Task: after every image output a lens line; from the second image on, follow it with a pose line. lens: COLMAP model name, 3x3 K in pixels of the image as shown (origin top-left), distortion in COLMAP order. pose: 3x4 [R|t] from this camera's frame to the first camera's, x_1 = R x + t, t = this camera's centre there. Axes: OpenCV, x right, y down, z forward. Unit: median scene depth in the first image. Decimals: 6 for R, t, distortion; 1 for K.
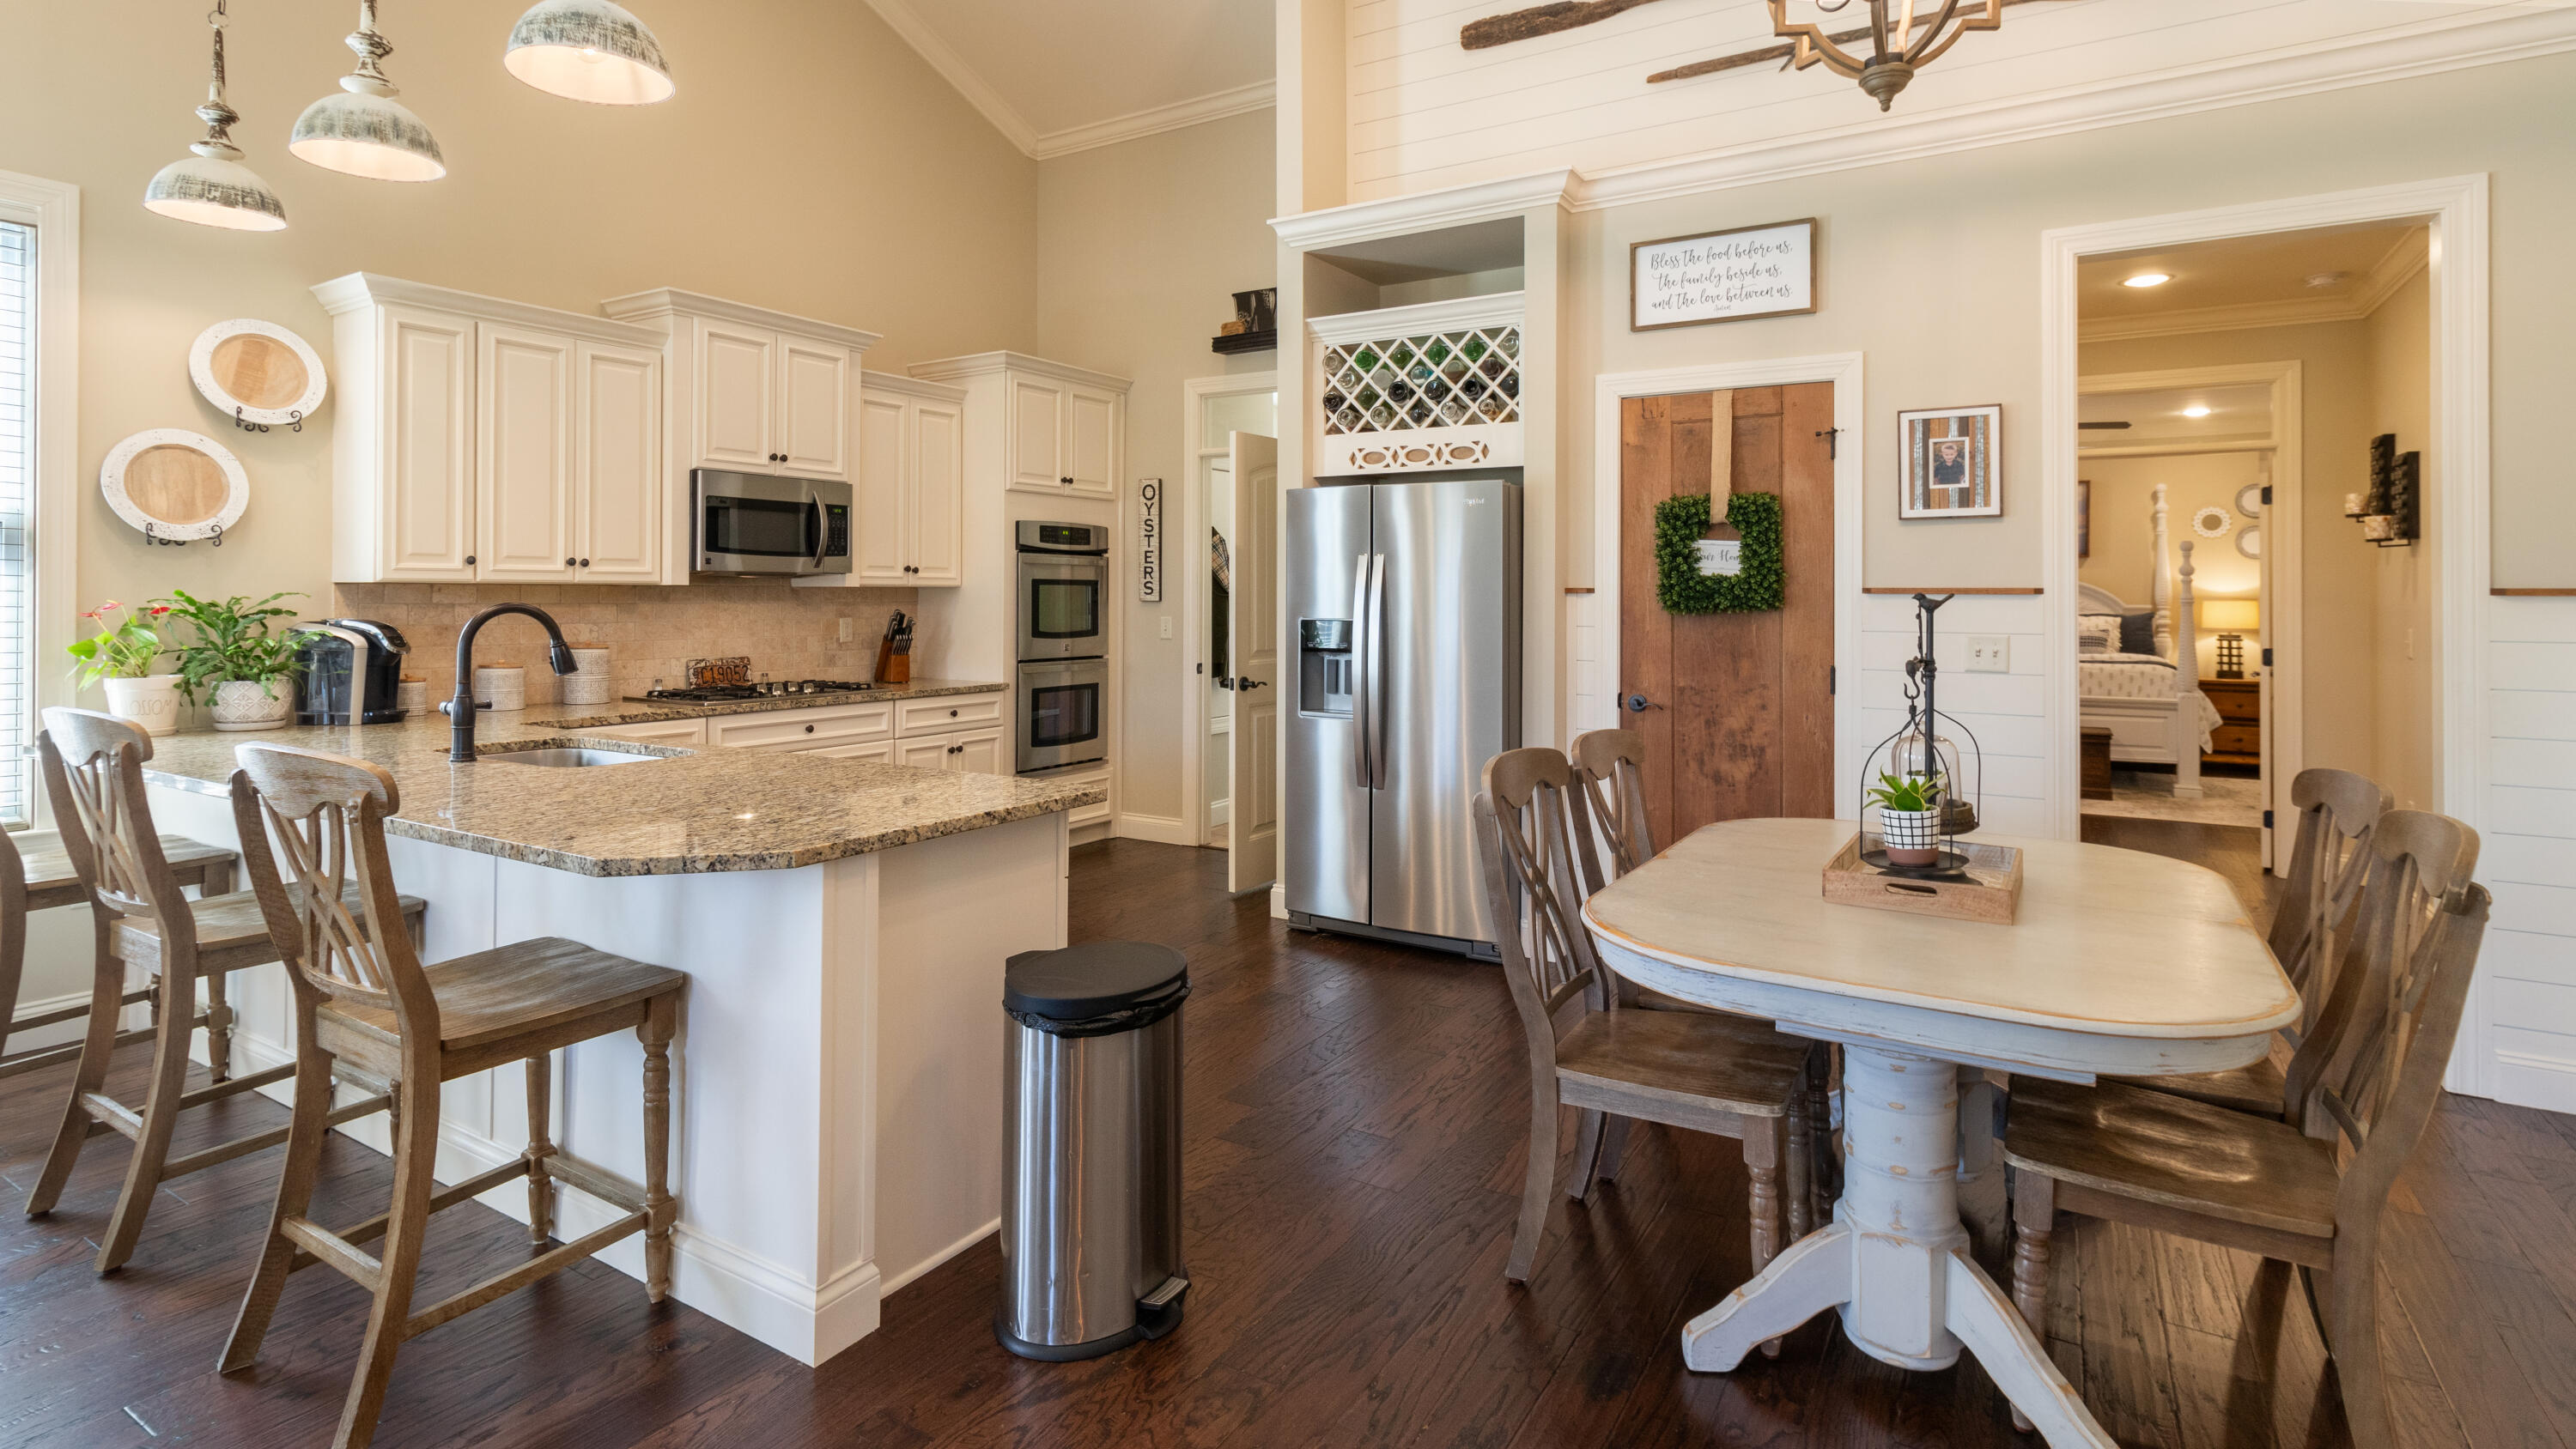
lens RADIAL K [[1260.9, 0, 1268.8], [0, 1260.9, 575.9], [0, 0, 1]] dist [0.000460, 0.000159]
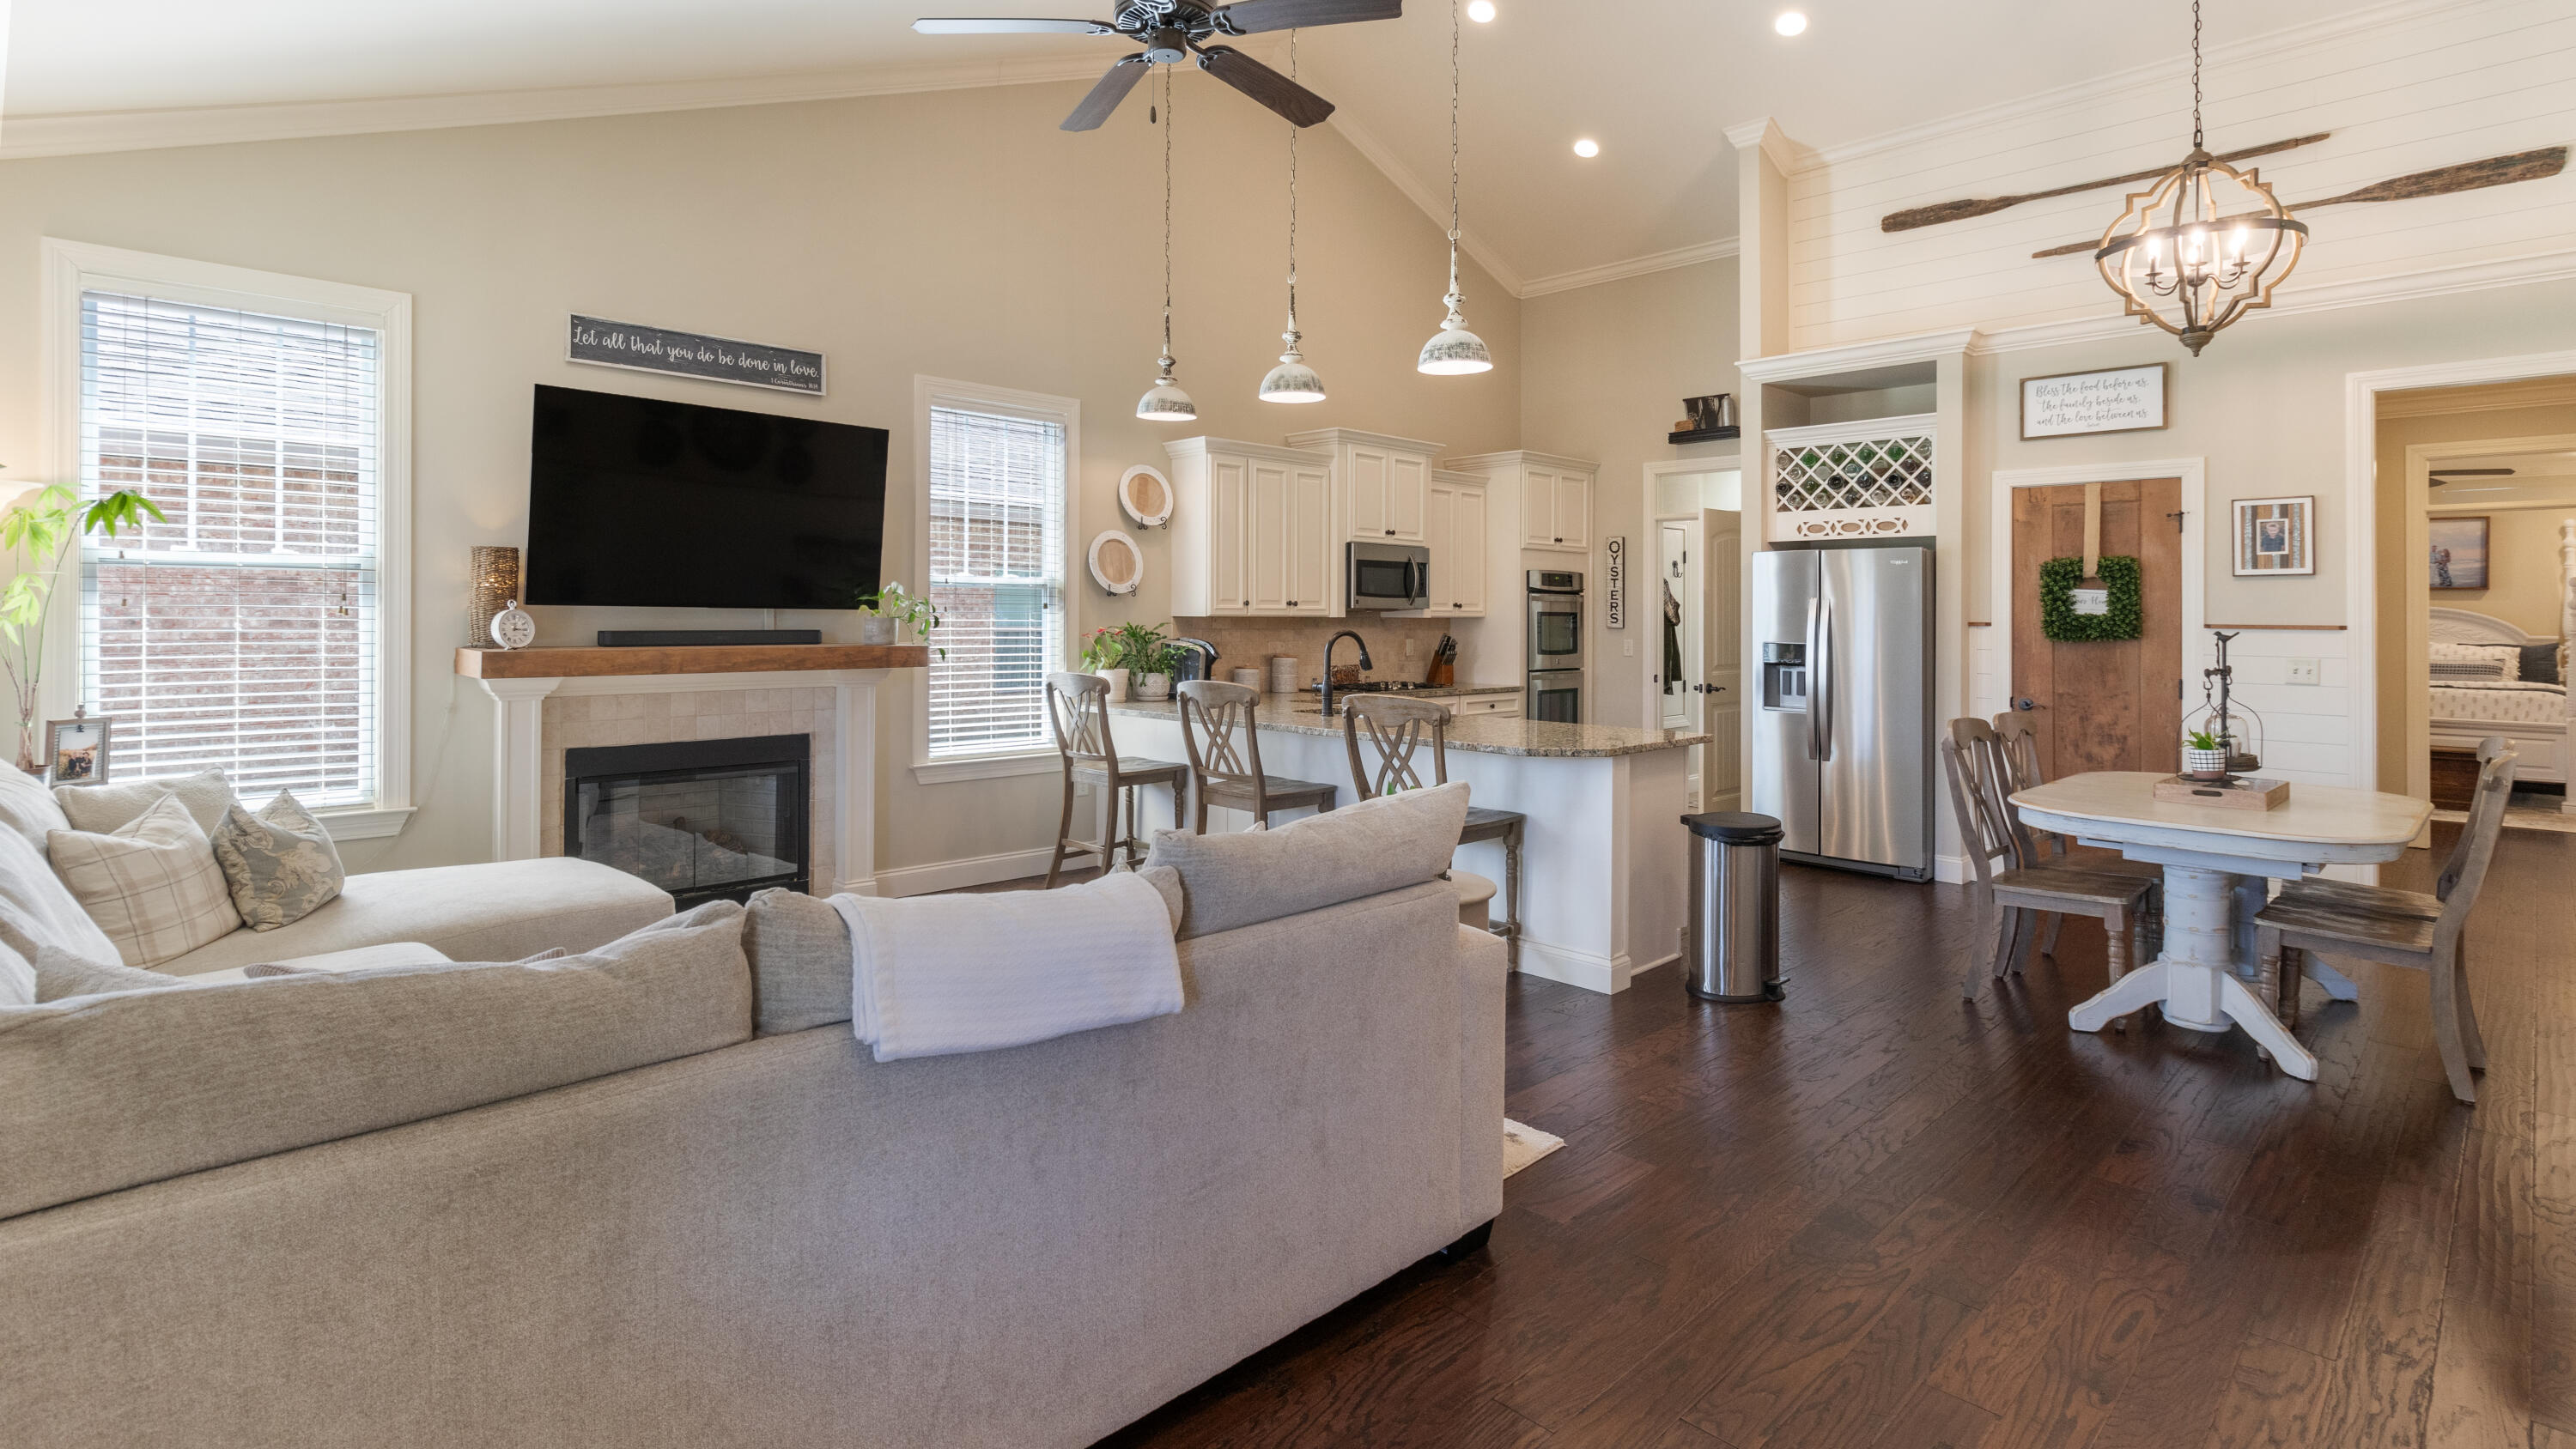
lens RADIAL K [[1235.0, 0, 1293.9], [0, 1235.0, 594.9], [0, 0, 1]] dist [0.001738, 0.000834]
pose [[0.973704, -0.000003, -0.227815, -0.175692], [-0.000506, 0.999998, -0.002176, -0.016854], [0.227814, 0.002234, 0.973702, -0.493887]]
